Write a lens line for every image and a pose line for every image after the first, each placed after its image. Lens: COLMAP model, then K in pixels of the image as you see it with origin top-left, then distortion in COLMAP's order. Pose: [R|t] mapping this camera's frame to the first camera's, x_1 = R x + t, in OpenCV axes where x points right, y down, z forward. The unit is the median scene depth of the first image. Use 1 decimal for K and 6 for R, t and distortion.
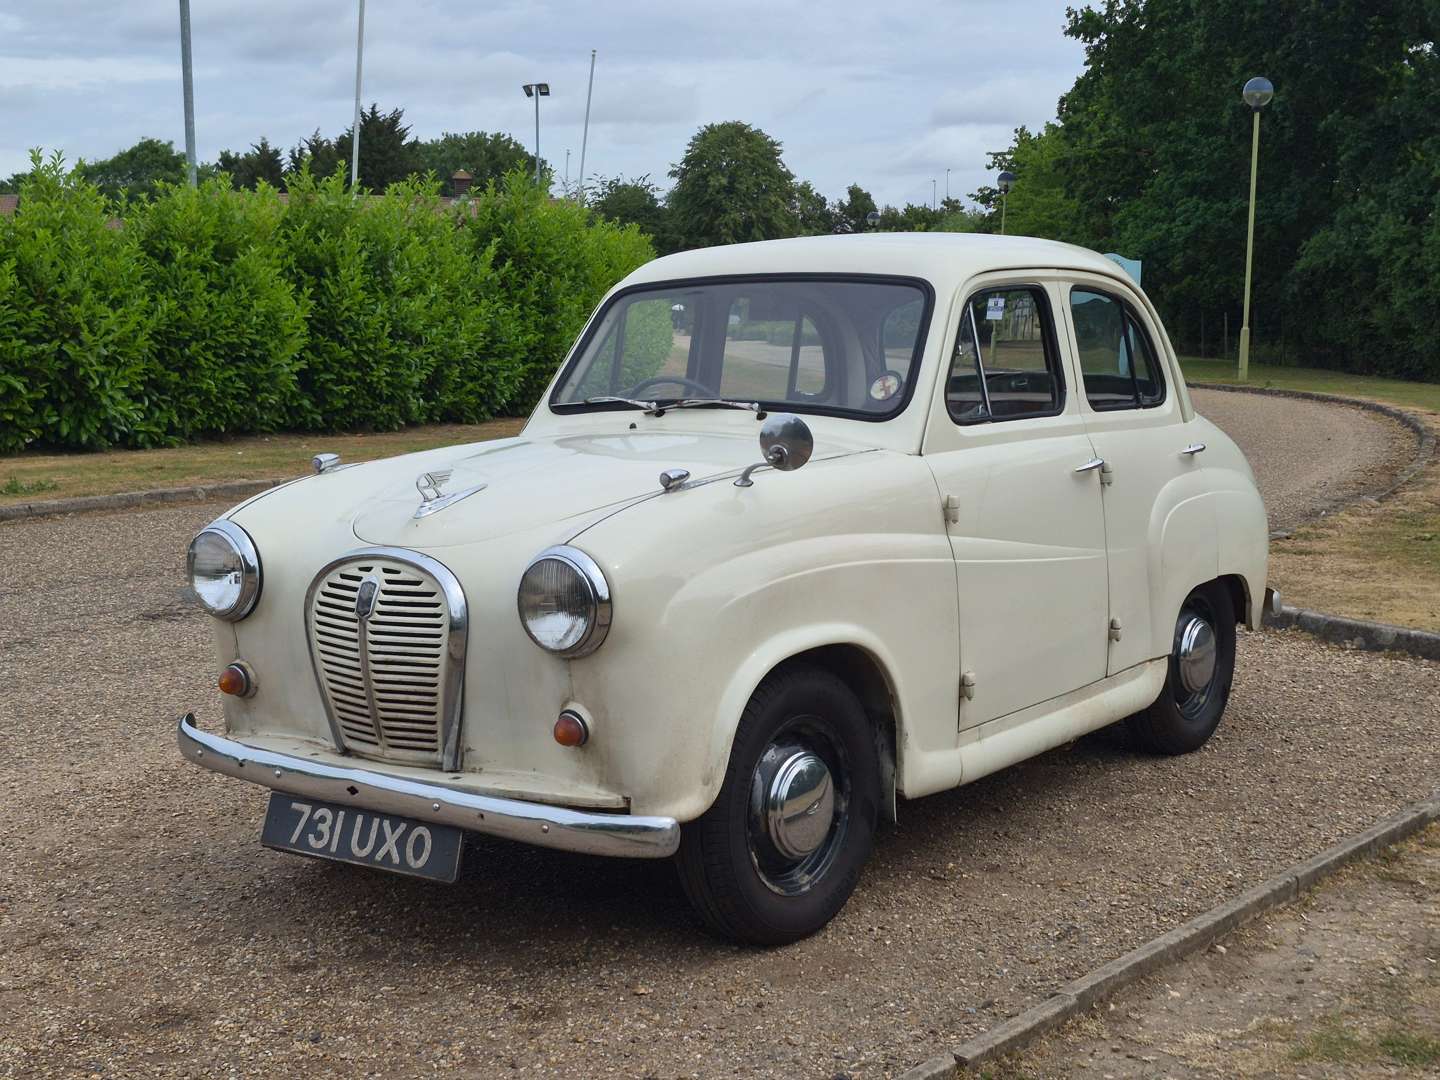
lens RADIAL K [[1994.1, 0, 741.2], [0, 1994.1, 520.2], [0, 0, 1]] dist [0.084389, 0.000000]
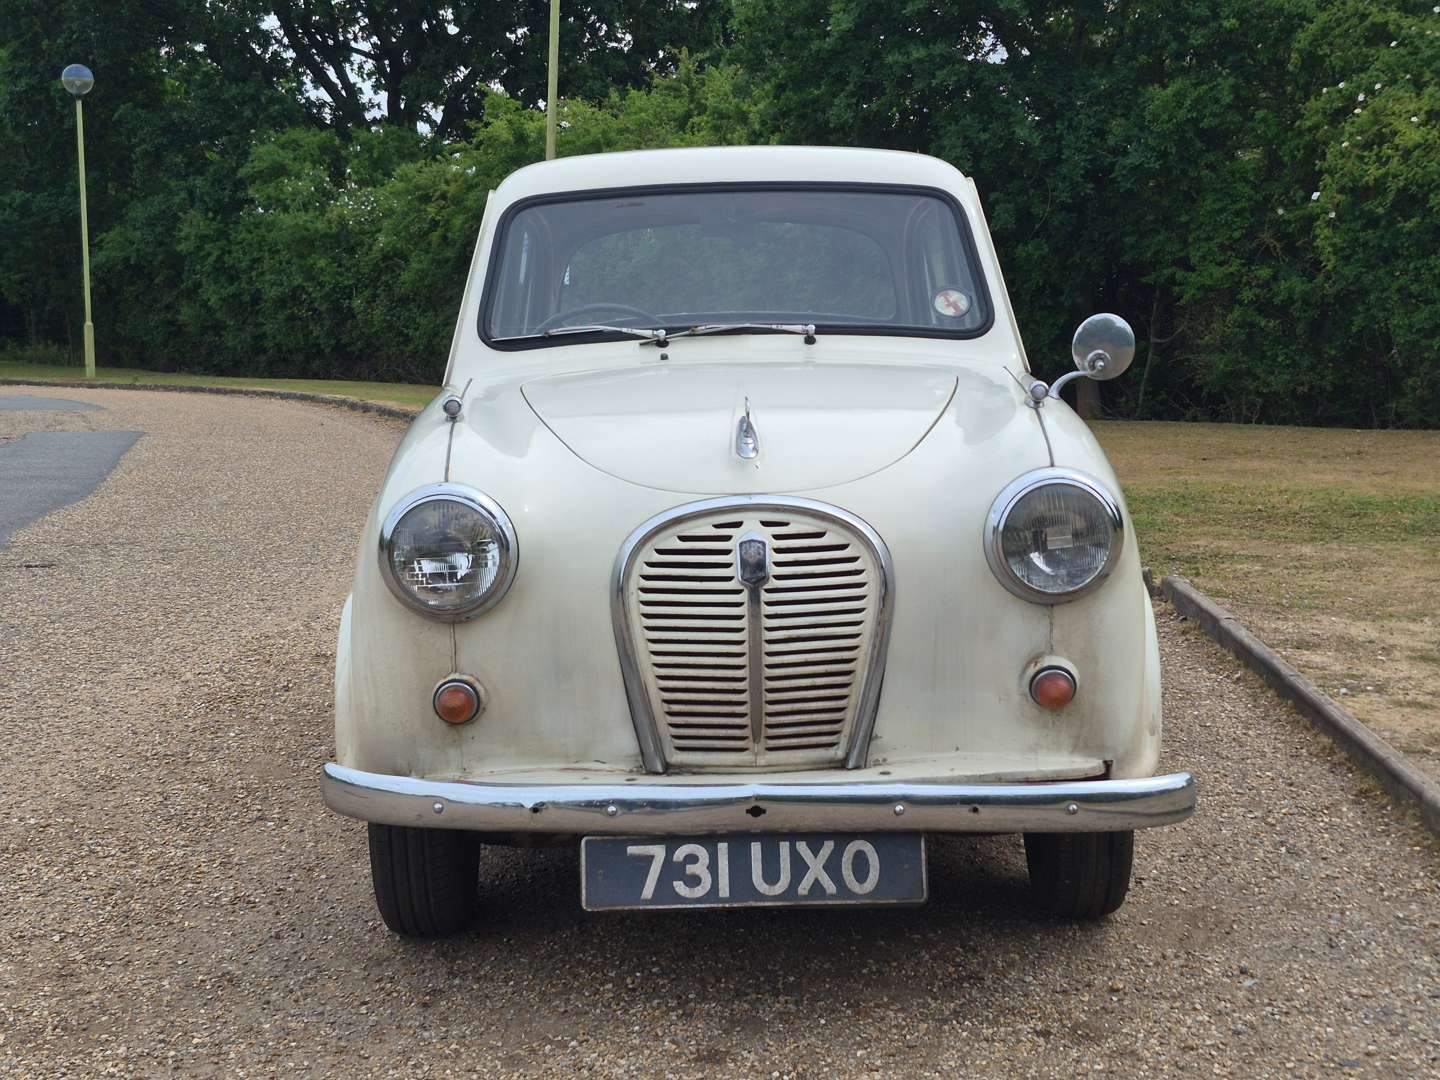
lens RADIAL K [[1978.3, 0, 742.7], [0, 1978.3, 497.7], [0, 0, 1]] dist [0.089076, 0.000000]
pose [[0.802649, -0.066162, 0.592770, -0.566225], [0.074026, 0.997195, 0.011066, 0.005214], [-0.591840, 0.034998, 0.805296, 0.339958]]
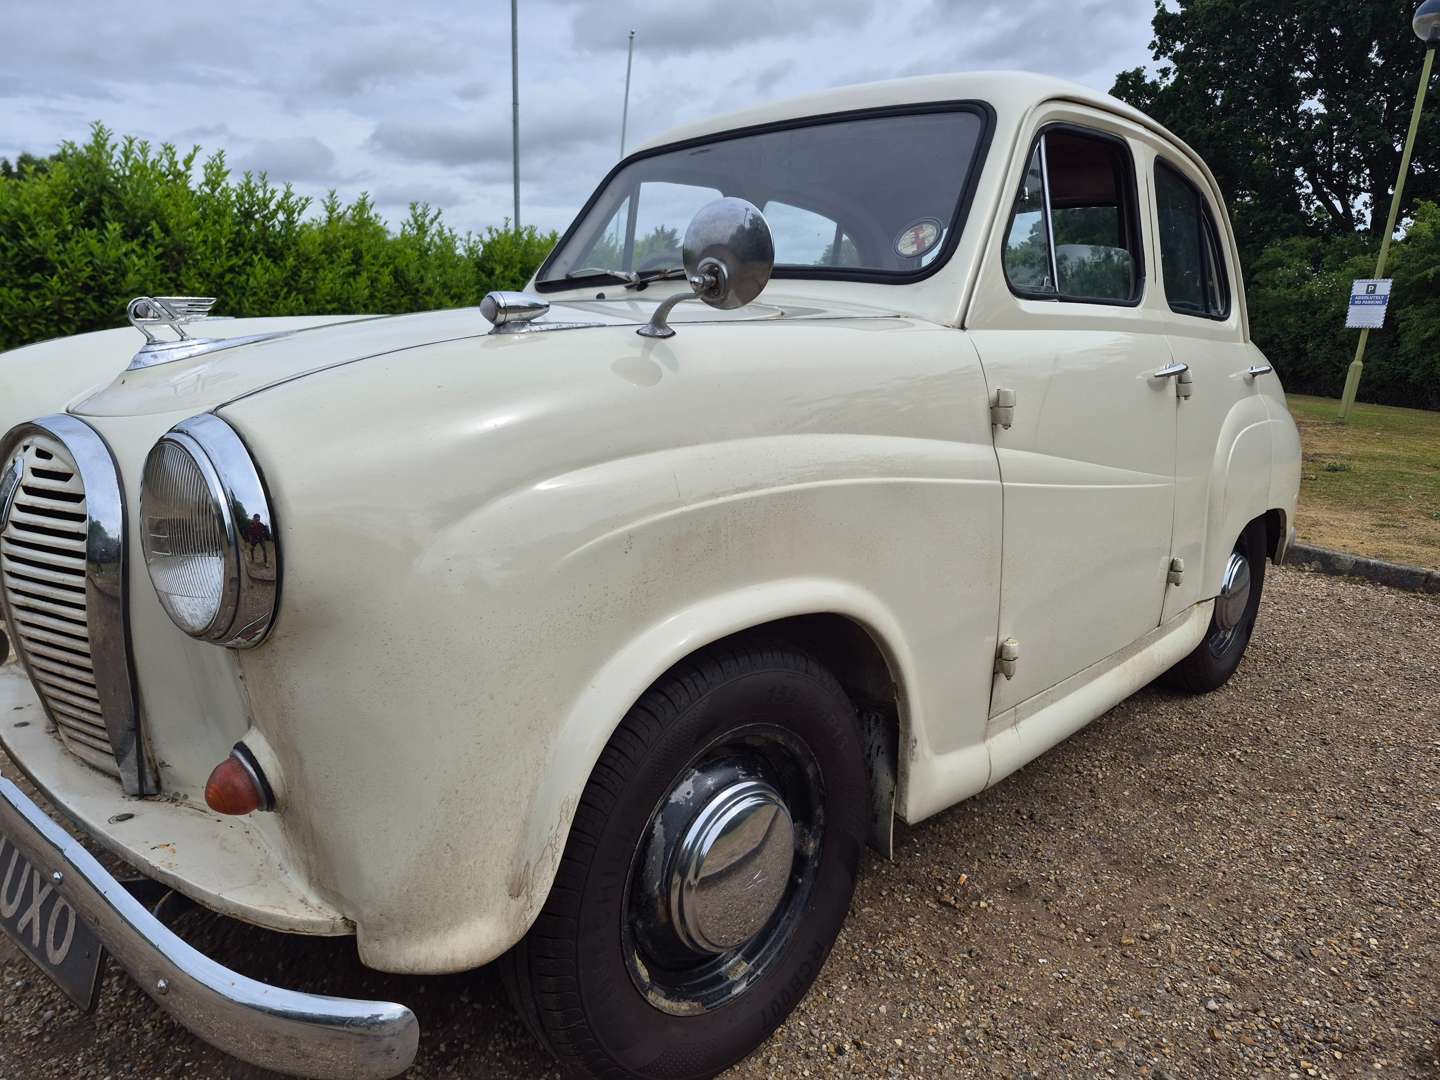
lens RADIAL K [[1006.7, 0, 733.1], [0, 1006.7, 544.7], [0, 0, 1]] dist [0.047941, -0.044468]
pose [[0.993182, 0.056844, -0.101778, 0.050754], [-0.046915, 0.994137, 0.097420, 0.011719], [0.106719, -0.091981, 0.990026, 0.638133]]
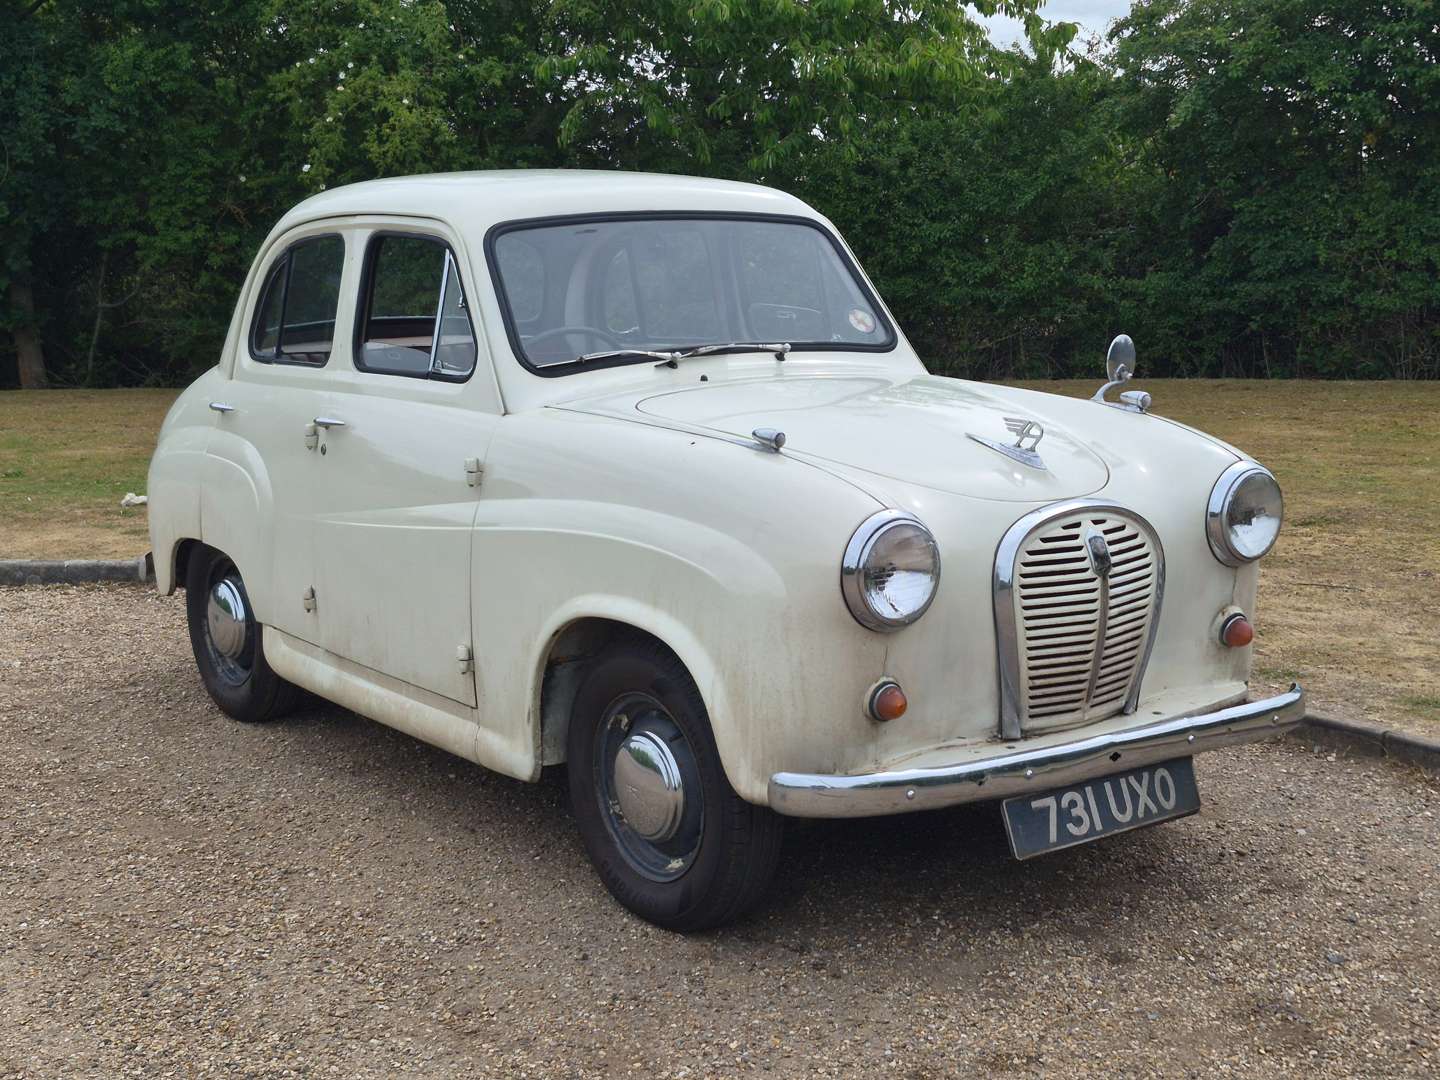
lens RADIAL K [[1978.3, 0, 731.6], [0, 1978.3, 512.6], [0, 0, 1]] dist [0.089076, 0.000000]
pose [[0.306157, -0.132943, 0.942653, -0.985945], [0.113193, 0.988260, 0.102612, -0.084223], [-0.945228, 0.075287, 0.317611, 0.762969]]
